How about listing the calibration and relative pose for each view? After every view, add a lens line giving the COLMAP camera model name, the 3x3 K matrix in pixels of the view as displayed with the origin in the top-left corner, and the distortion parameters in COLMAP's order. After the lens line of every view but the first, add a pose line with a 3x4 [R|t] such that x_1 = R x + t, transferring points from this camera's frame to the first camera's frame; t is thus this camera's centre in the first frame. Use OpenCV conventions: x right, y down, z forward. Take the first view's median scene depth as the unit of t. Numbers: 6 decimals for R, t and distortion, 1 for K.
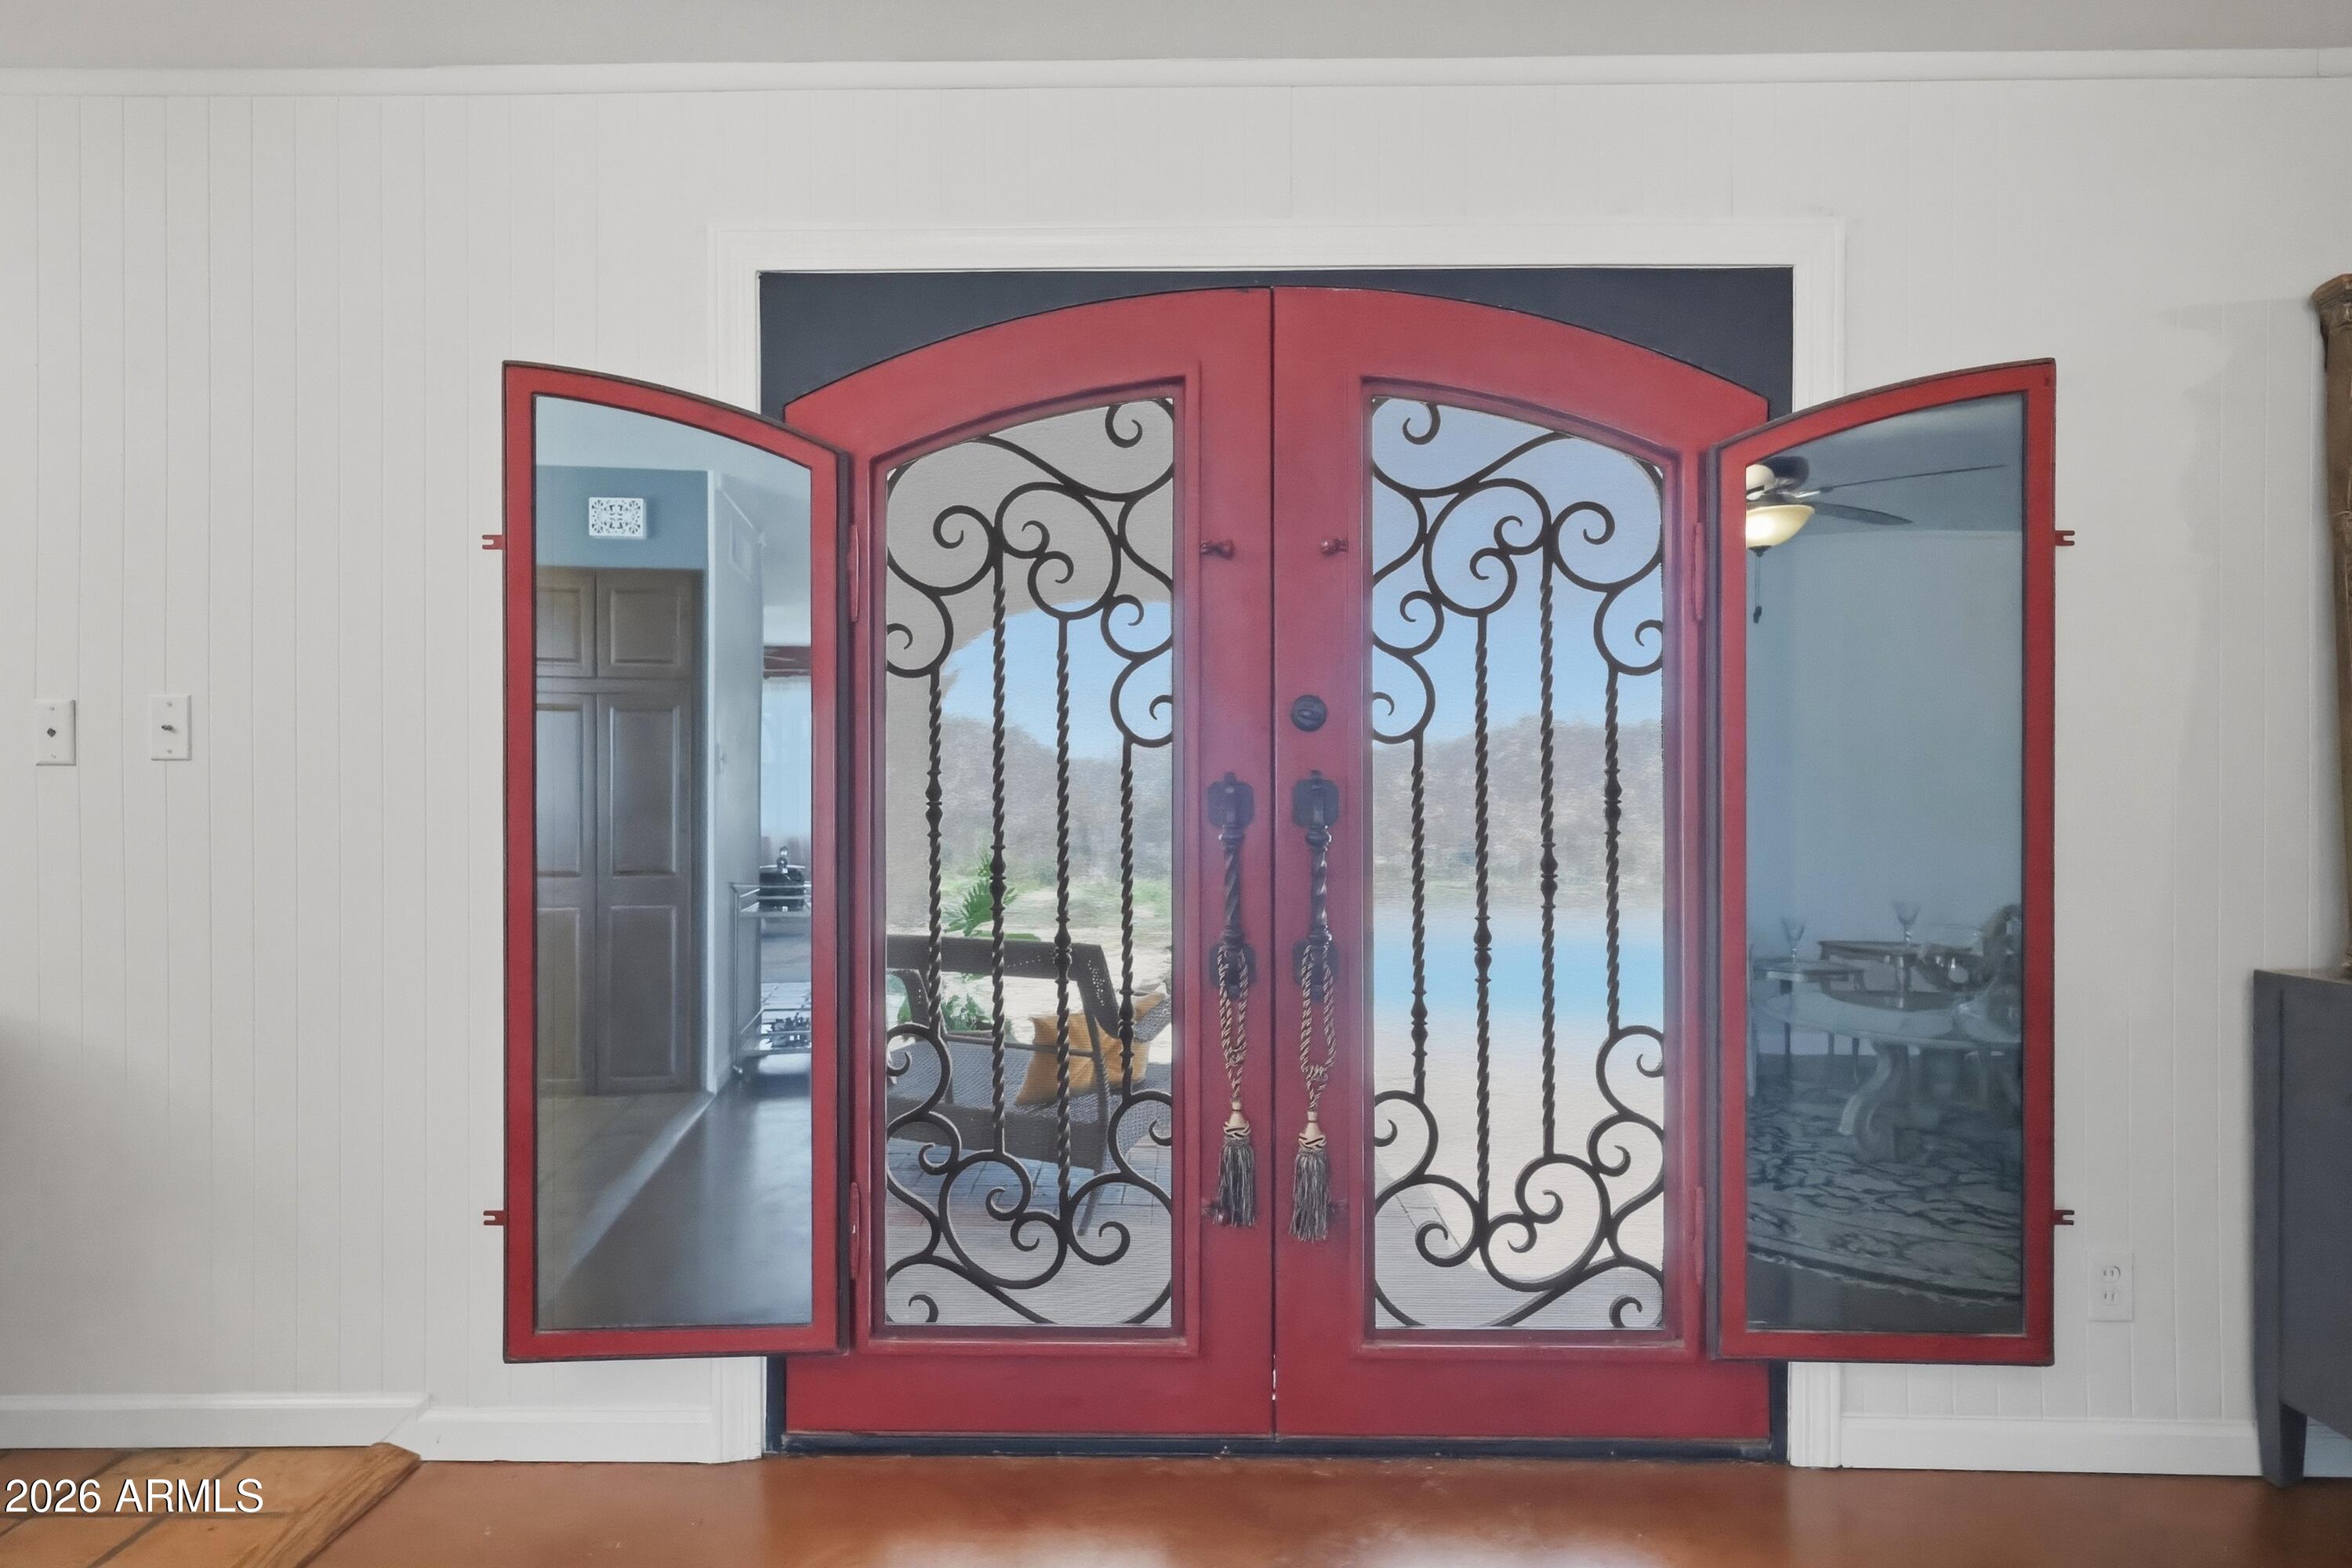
lens RADIAL K [[1278.9, 0, 1184.0], [0, 1278.9, 797.2], [0, 0, 1]] dist [0.004056, 0.000103]
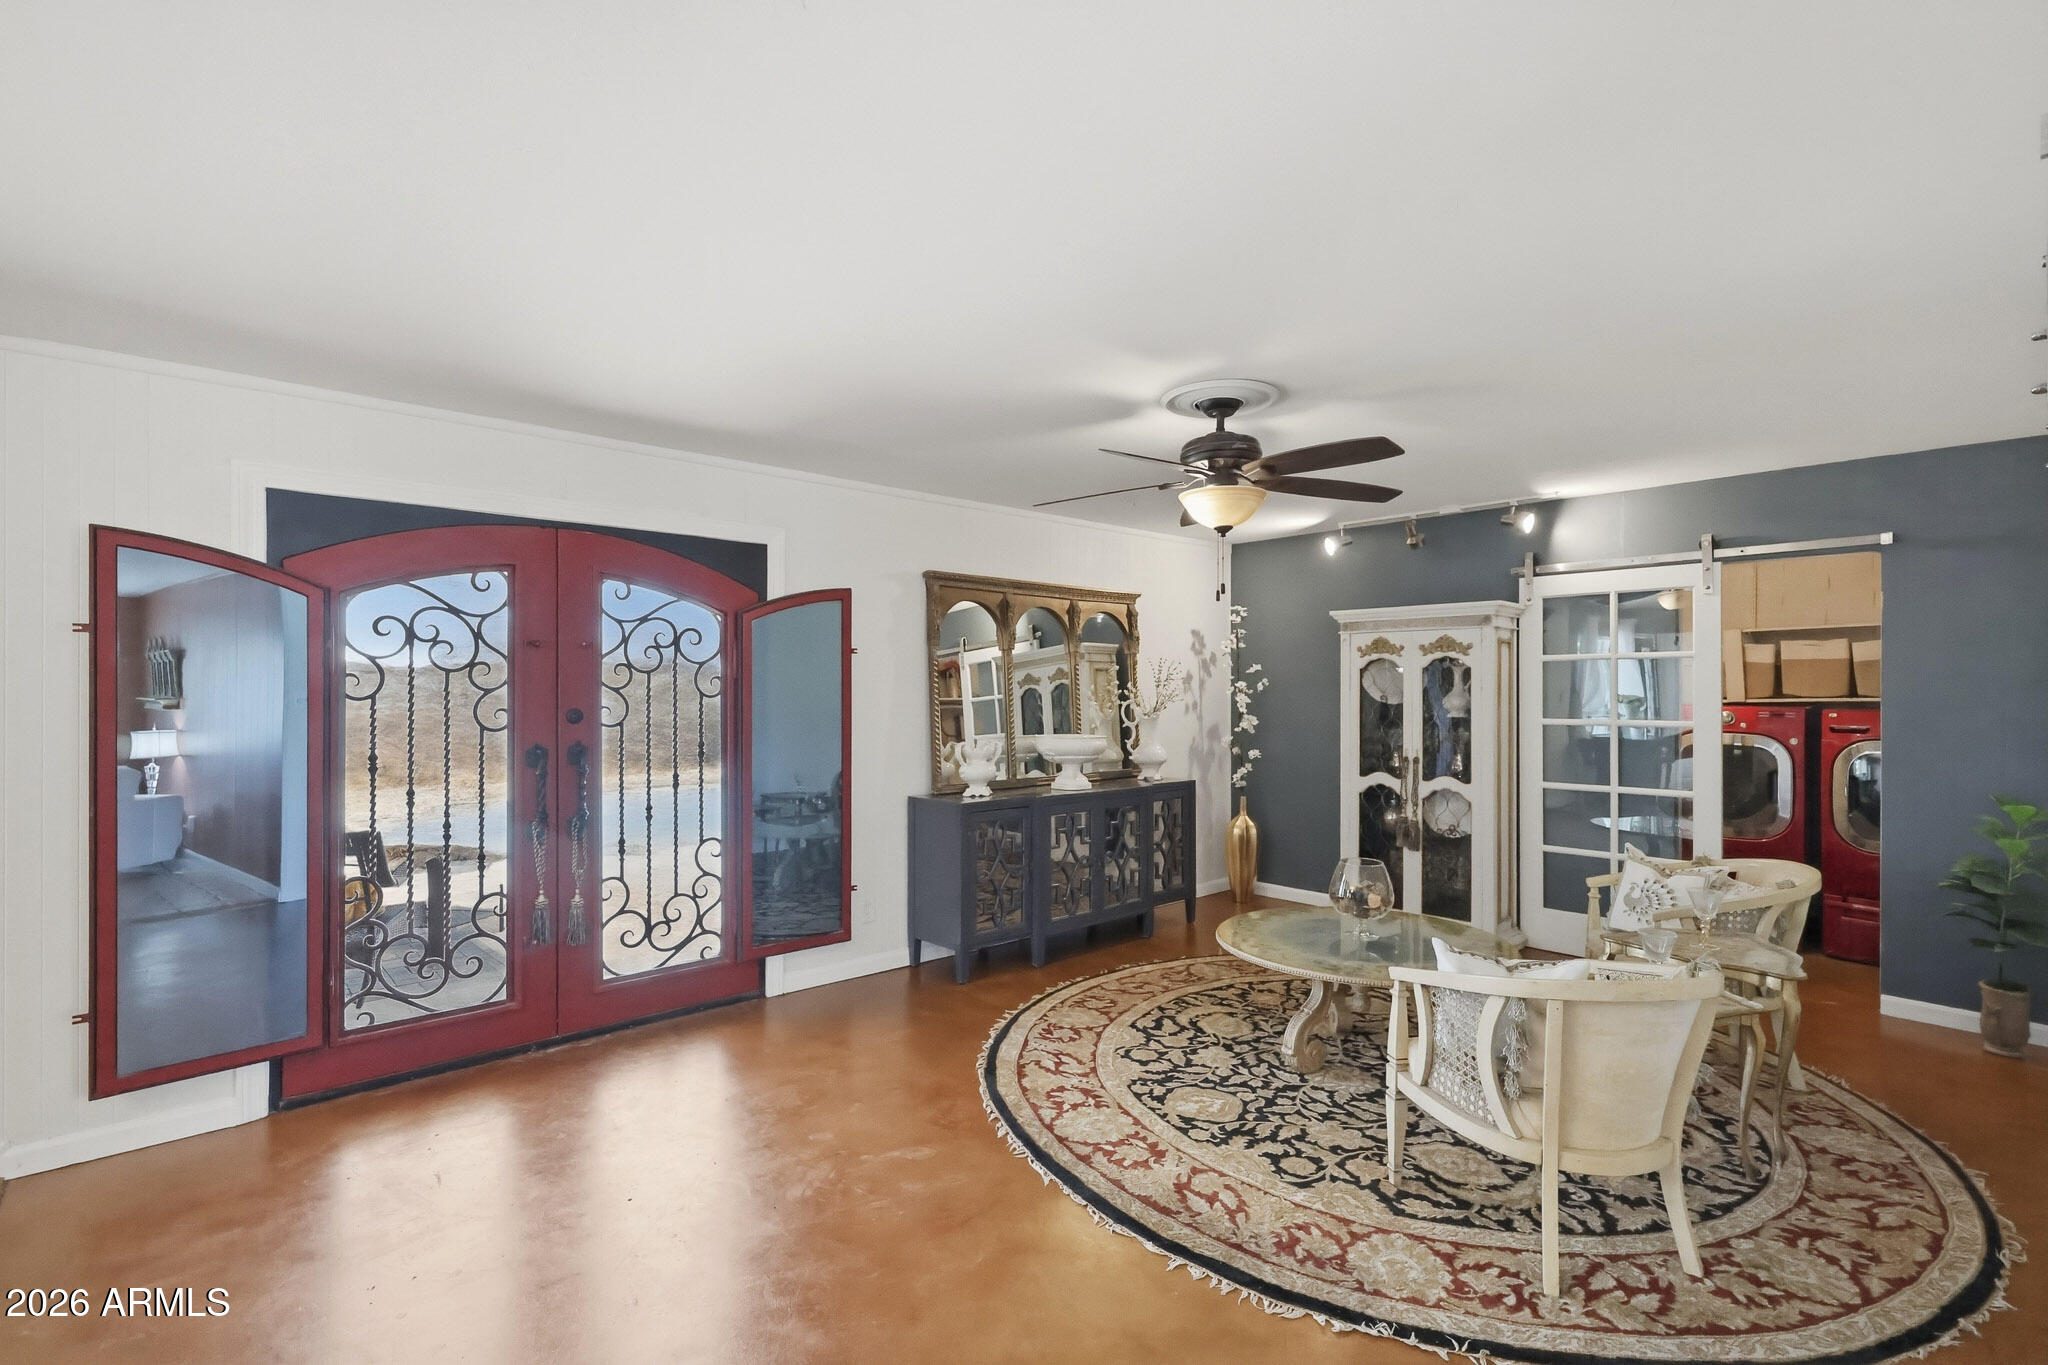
lens RADIAL K [[944.6, 0, 1018.6], [0, 944.6, 688.9], [0, 0, 1]] dist [0.003689, -0.000161]
pose [[0.731680, 0.000417, 0.681648, -0.467422], [0.000804, 0.999999, -0.001474, -0.109787], [-0.681647, 0.001626, 0.731679, -0.768243]]
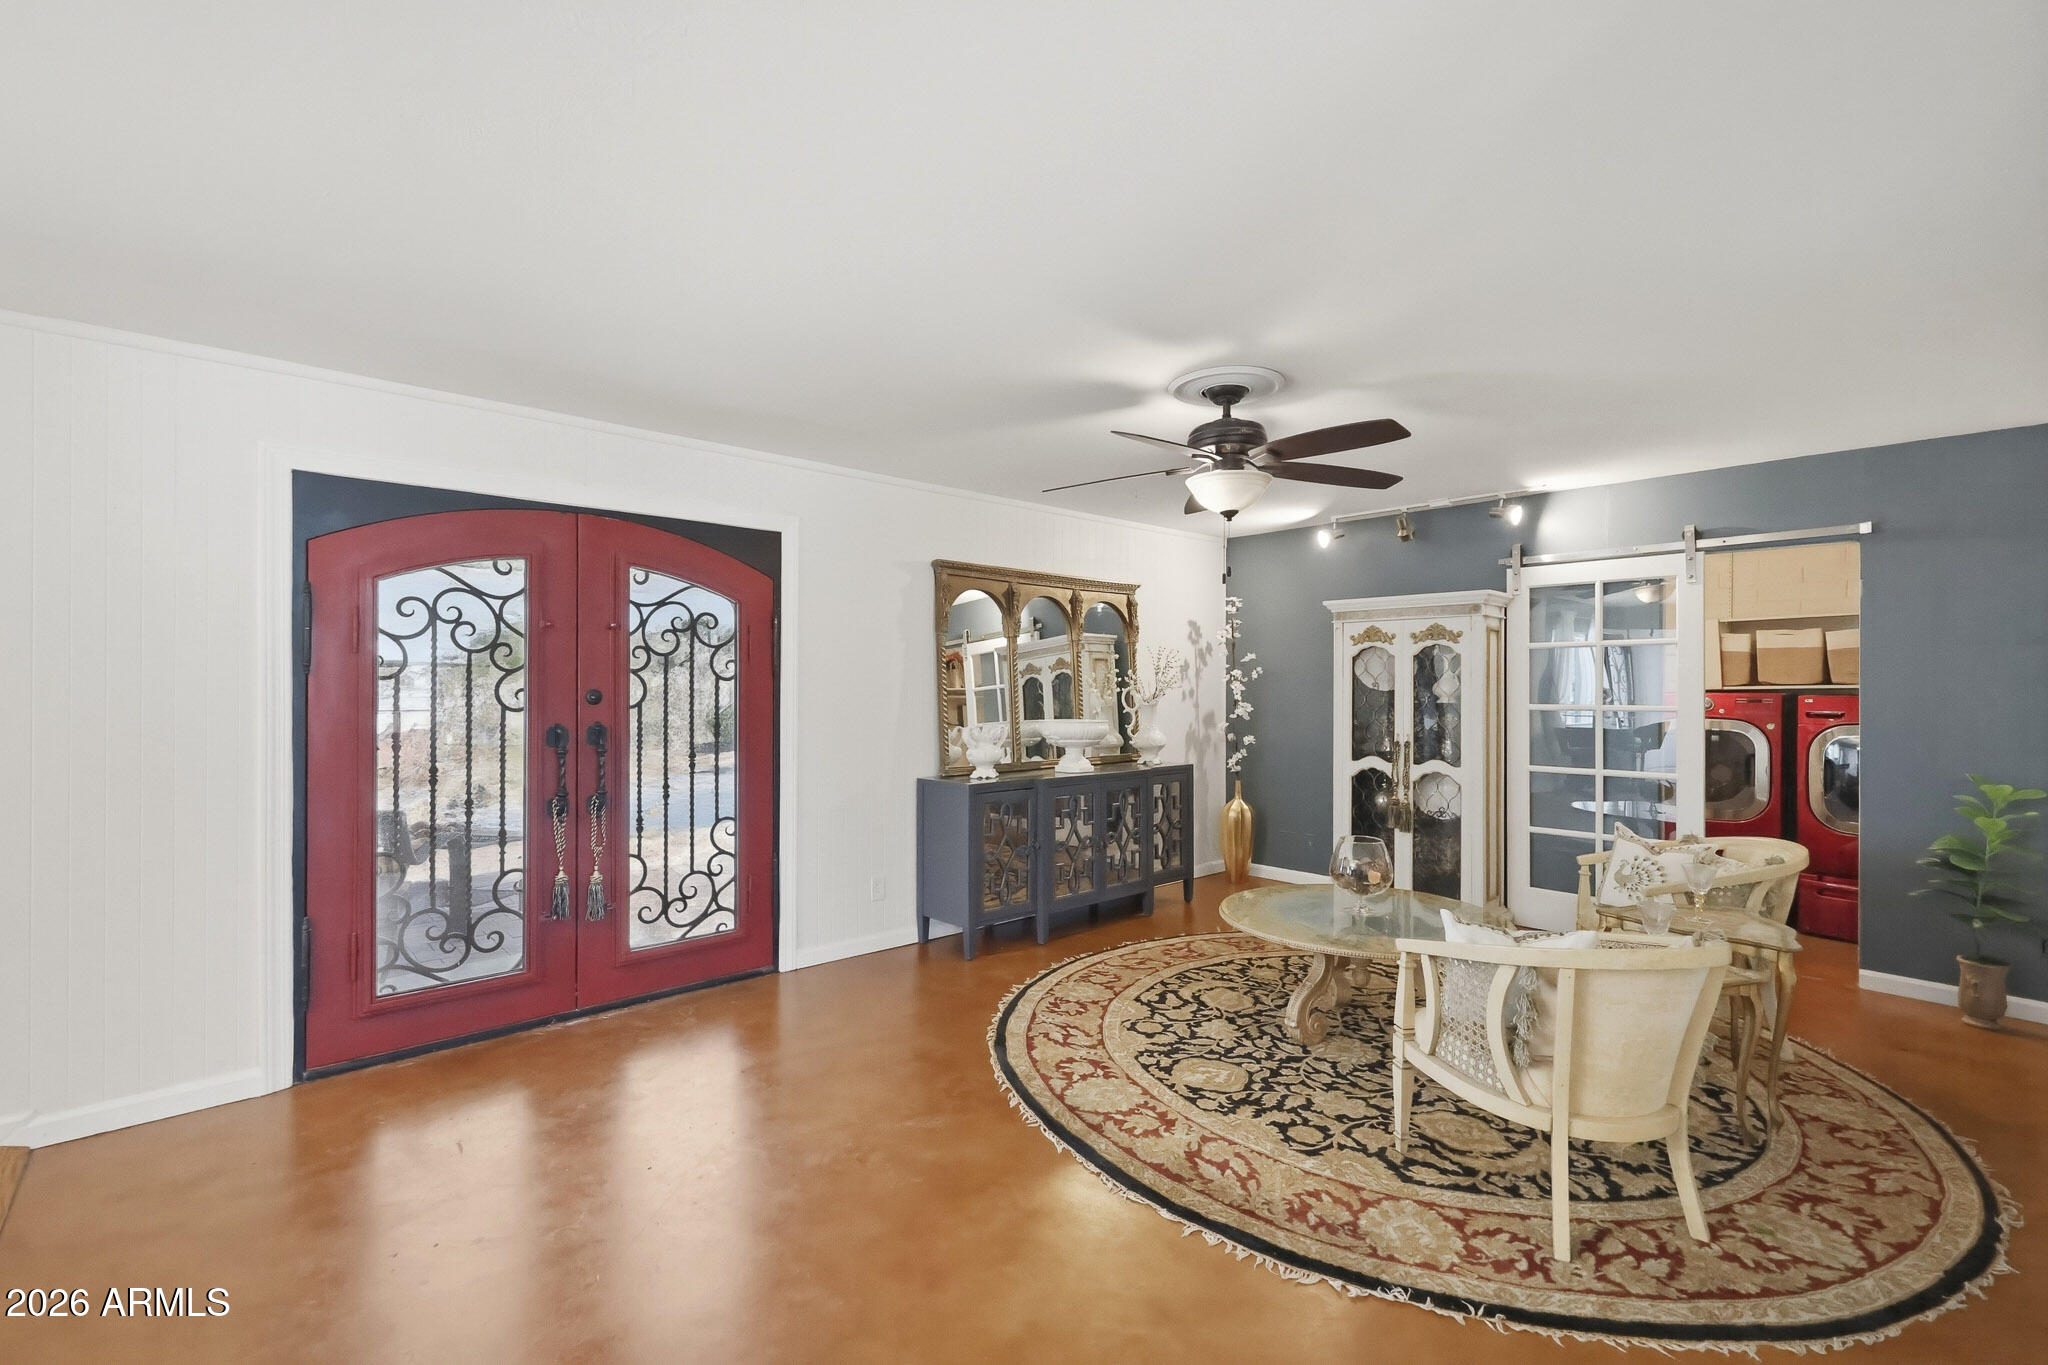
lens RADIAL K [[900.5, 0, 1018.3], [0, 900.5, 683.2], [0, 0, 1]] dist [0.001962, 0.000204]
pose [[0.728337, 0.002747, 0.685213, -0.460515], [-0.000716, 0.999994, -0.003248, -0.085007], [-0.685218, 0.001874, 0.728335, -0.725542]]
